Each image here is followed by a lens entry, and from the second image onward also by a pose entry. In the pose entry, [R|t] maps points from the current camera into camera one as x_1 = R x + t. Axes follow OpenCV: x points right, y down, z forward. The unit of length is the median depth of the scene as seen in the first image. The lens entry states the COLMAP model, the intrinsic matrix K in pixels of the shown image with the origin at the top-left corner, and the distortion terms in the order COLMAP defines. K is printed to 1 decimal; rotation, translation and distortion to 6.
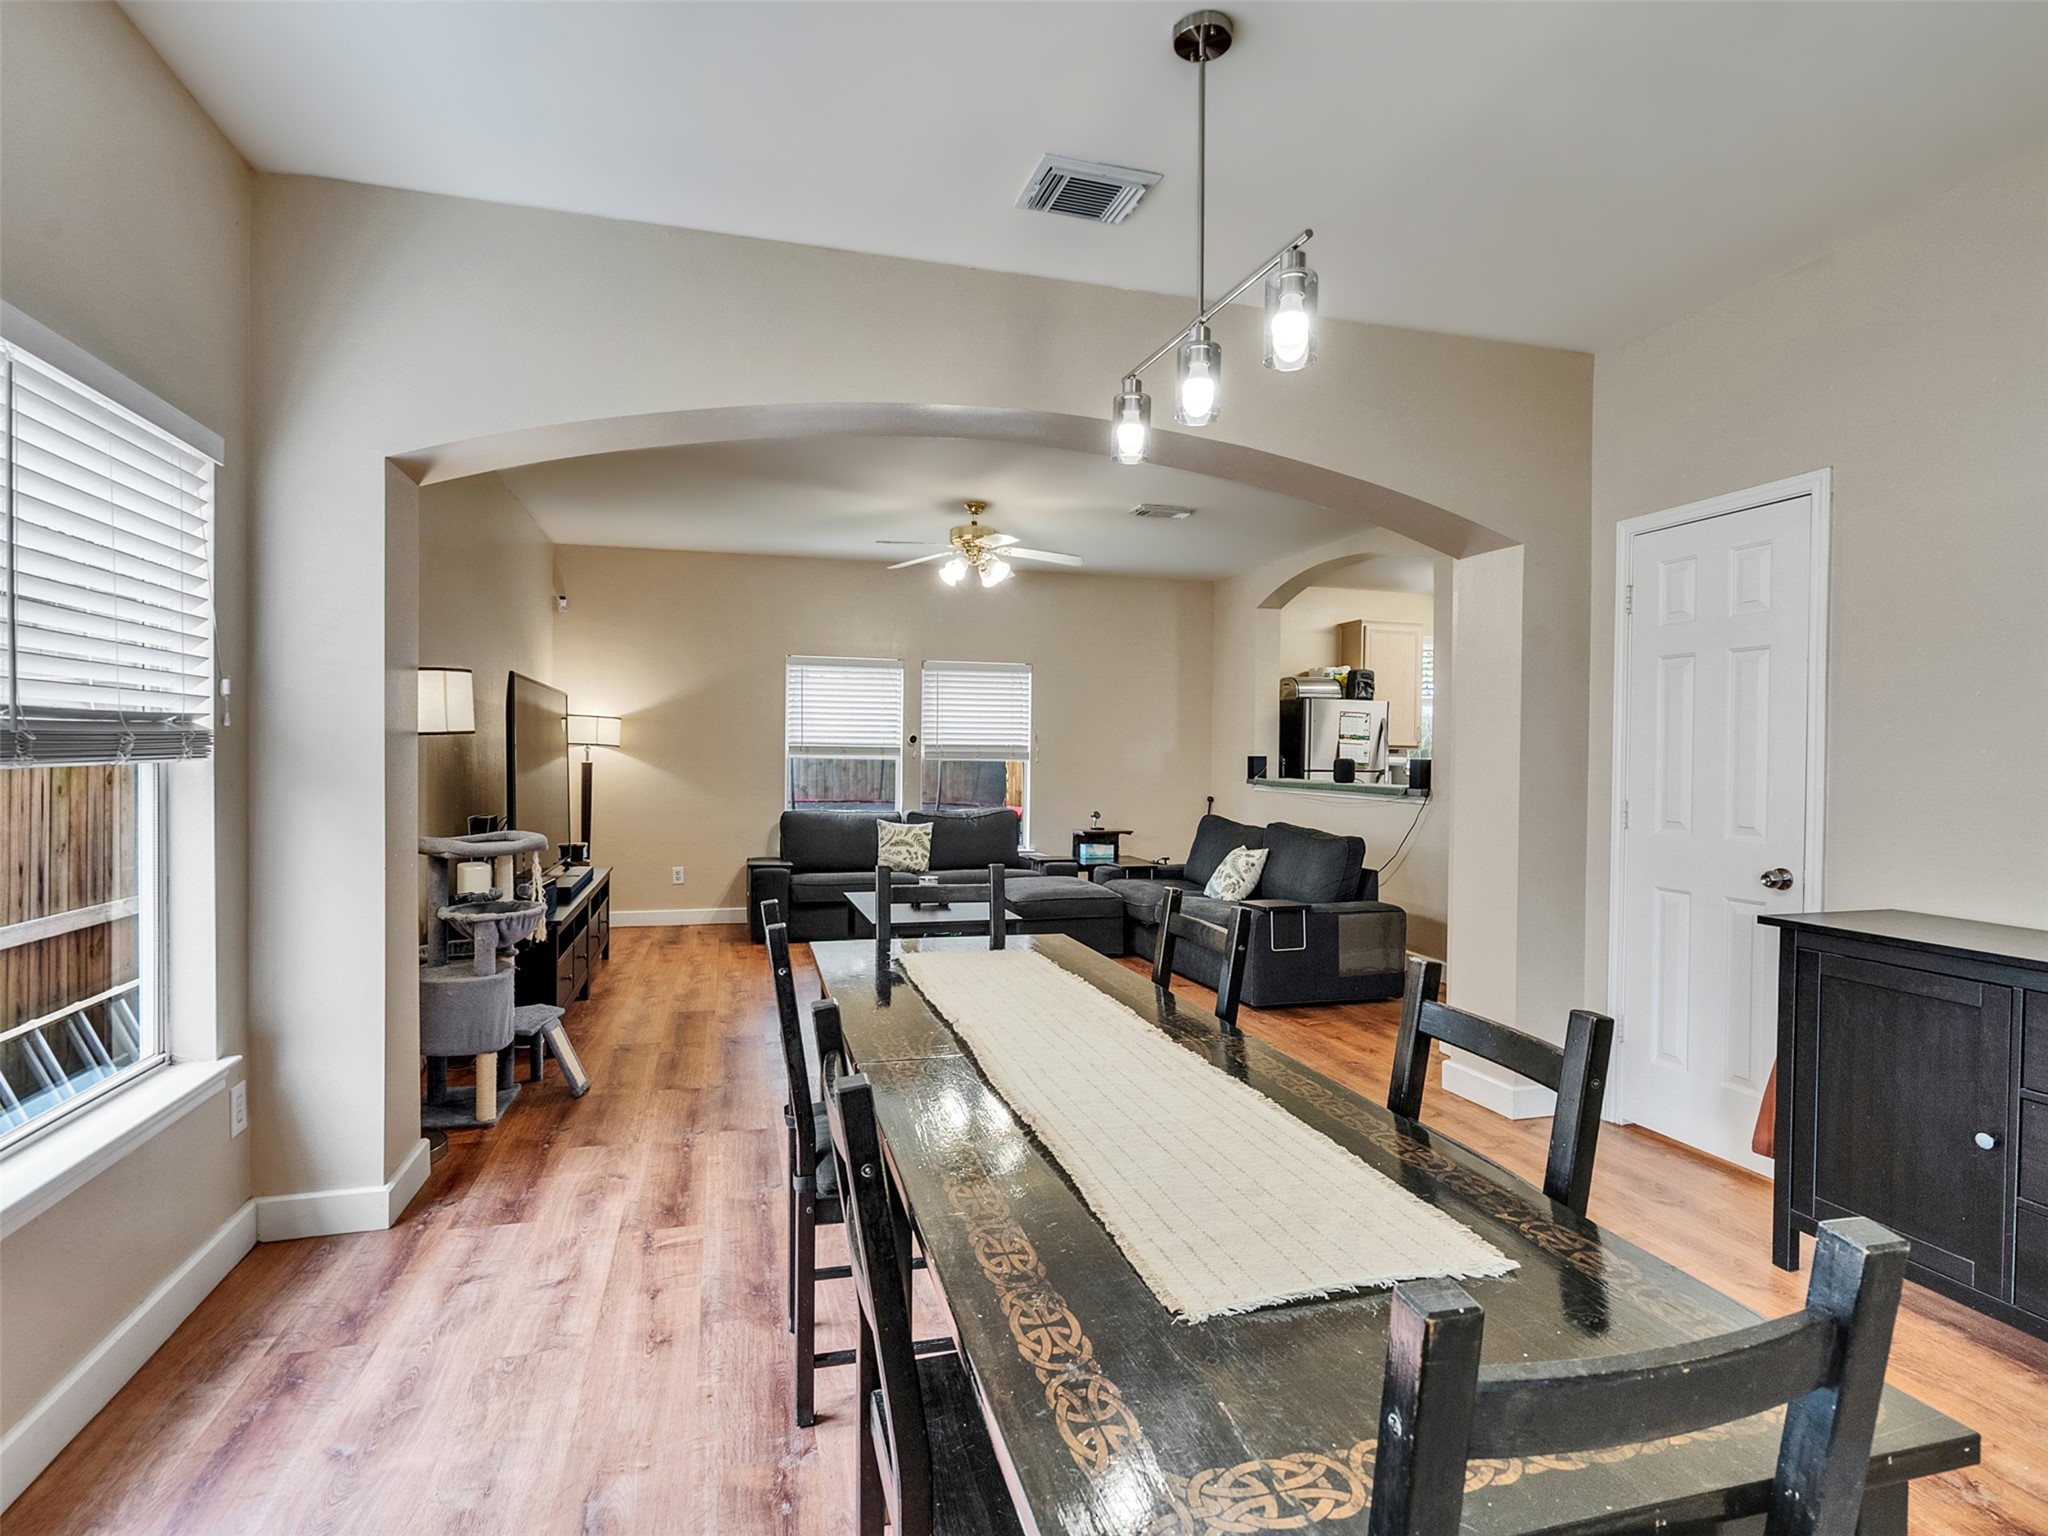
lens RADIAL K [[1049.4, 0, 1014.0], [0, 1049.4, 767.0], [0, 0, 1]] dist [-0.008061, 0.006236]
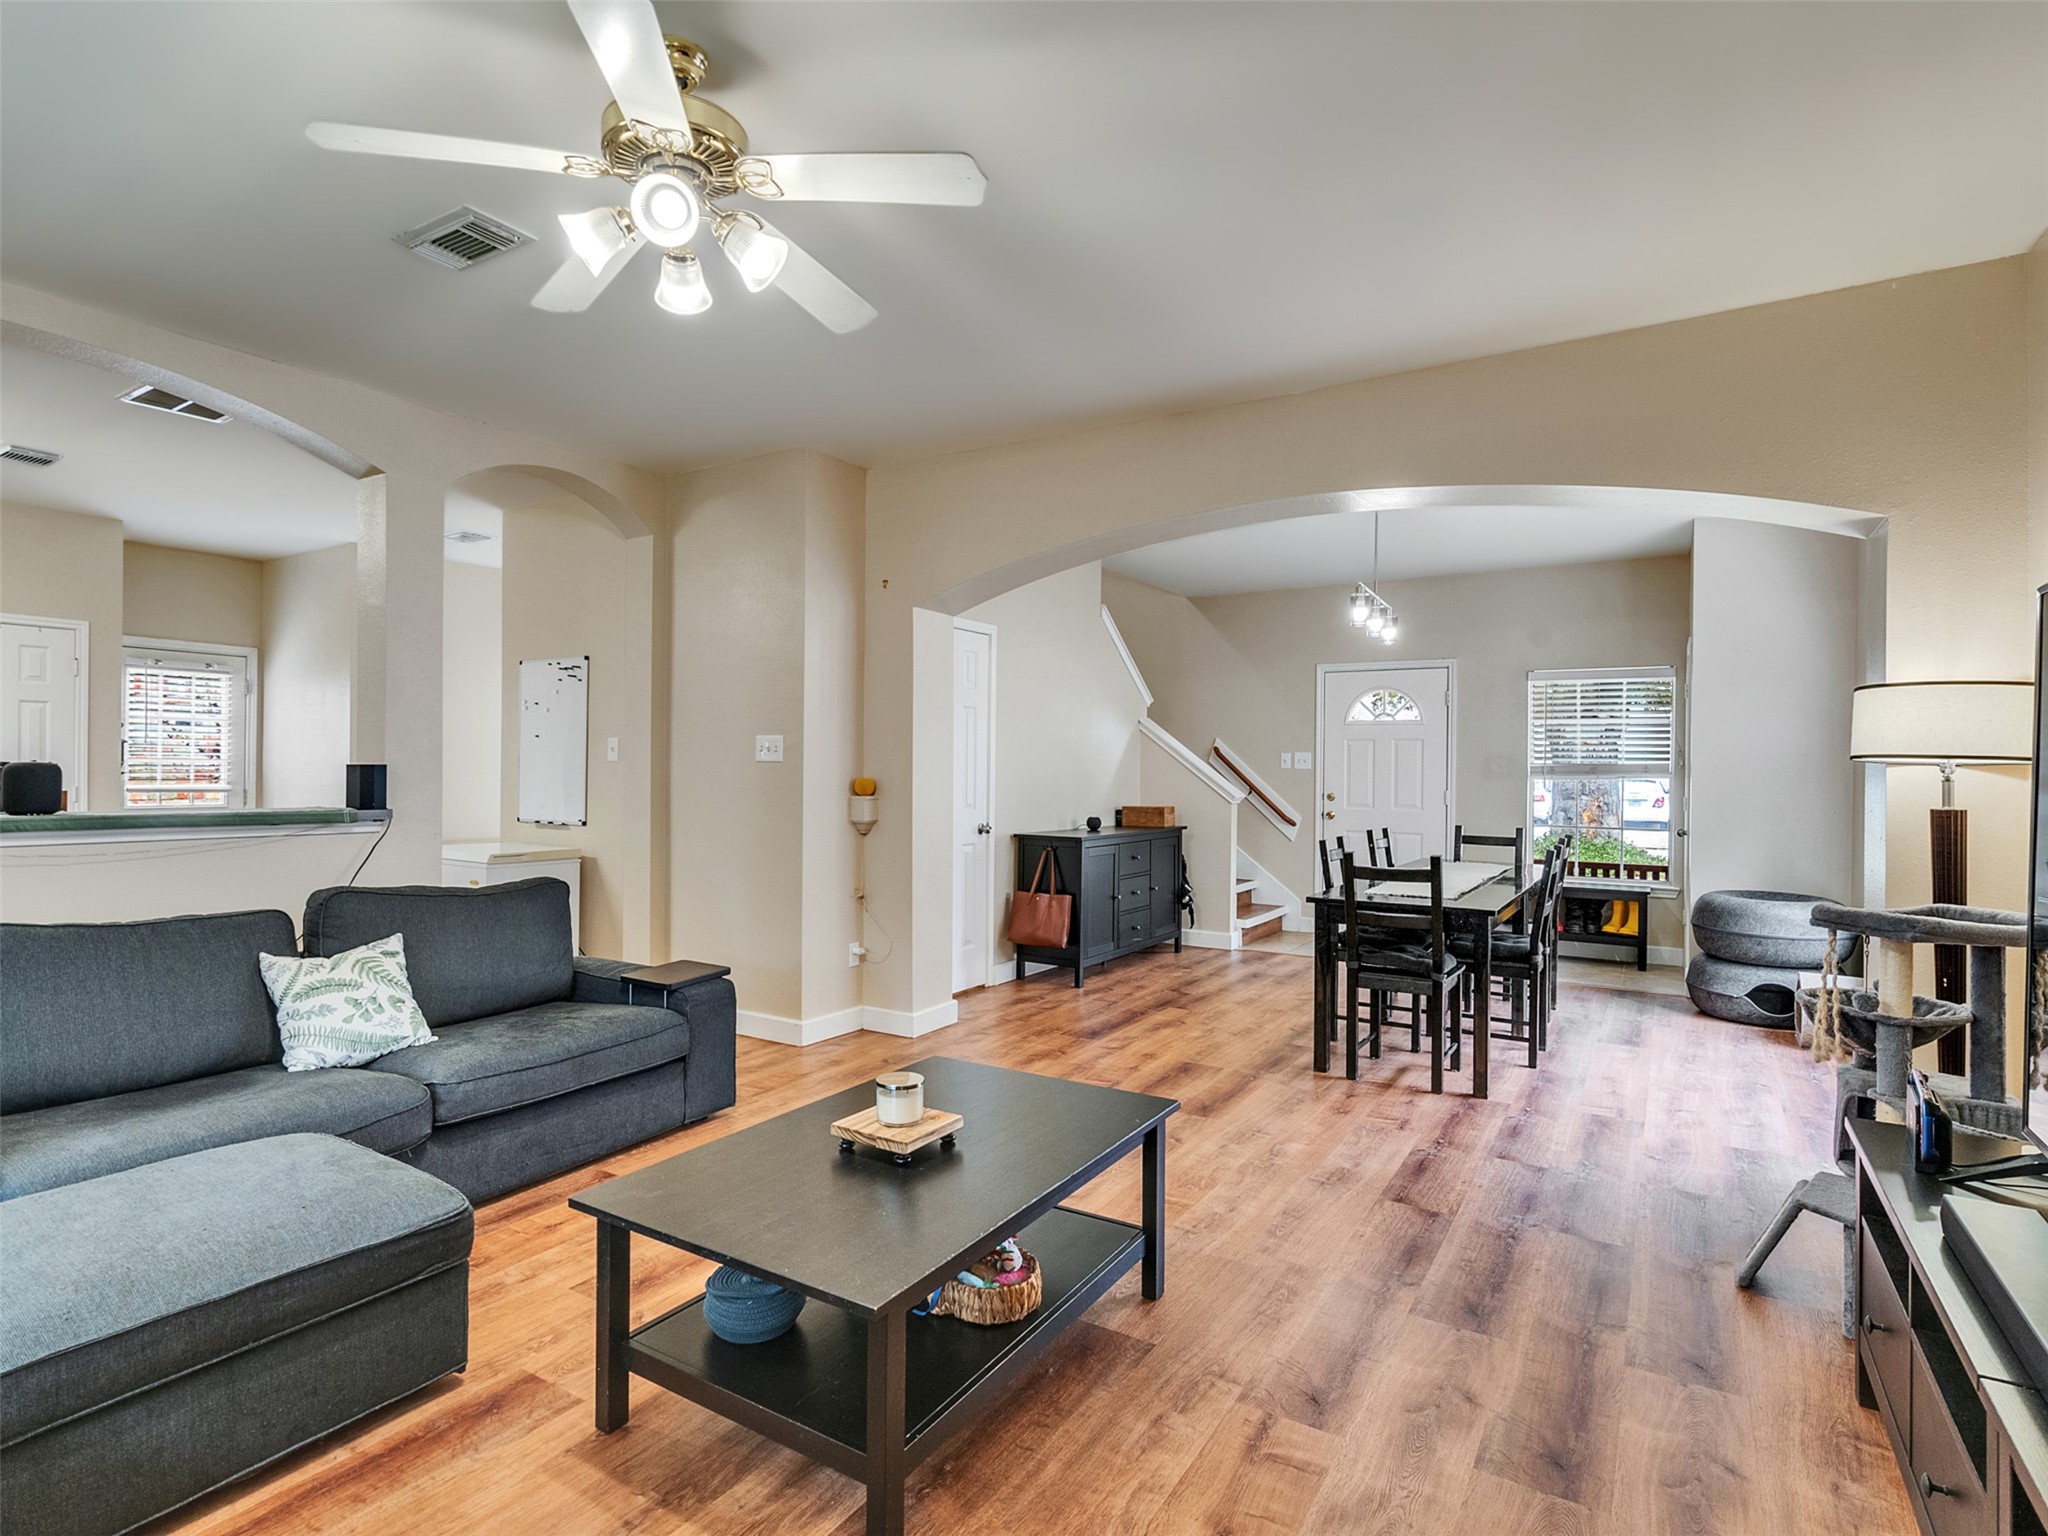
lens RADIAL K [[1049.4, 0, 1009.4], [0, 1049.4, 766.4], [0, 0, 1]] dist [-0.008061, 0.006236]
pose [[-0.673074, -0.013903, 0.739445, -0.388640], [-0.006097, 0.999894, 0.013250, -0.018313], [-0.739550, 0.004410, -0.673087, 1.194794]]
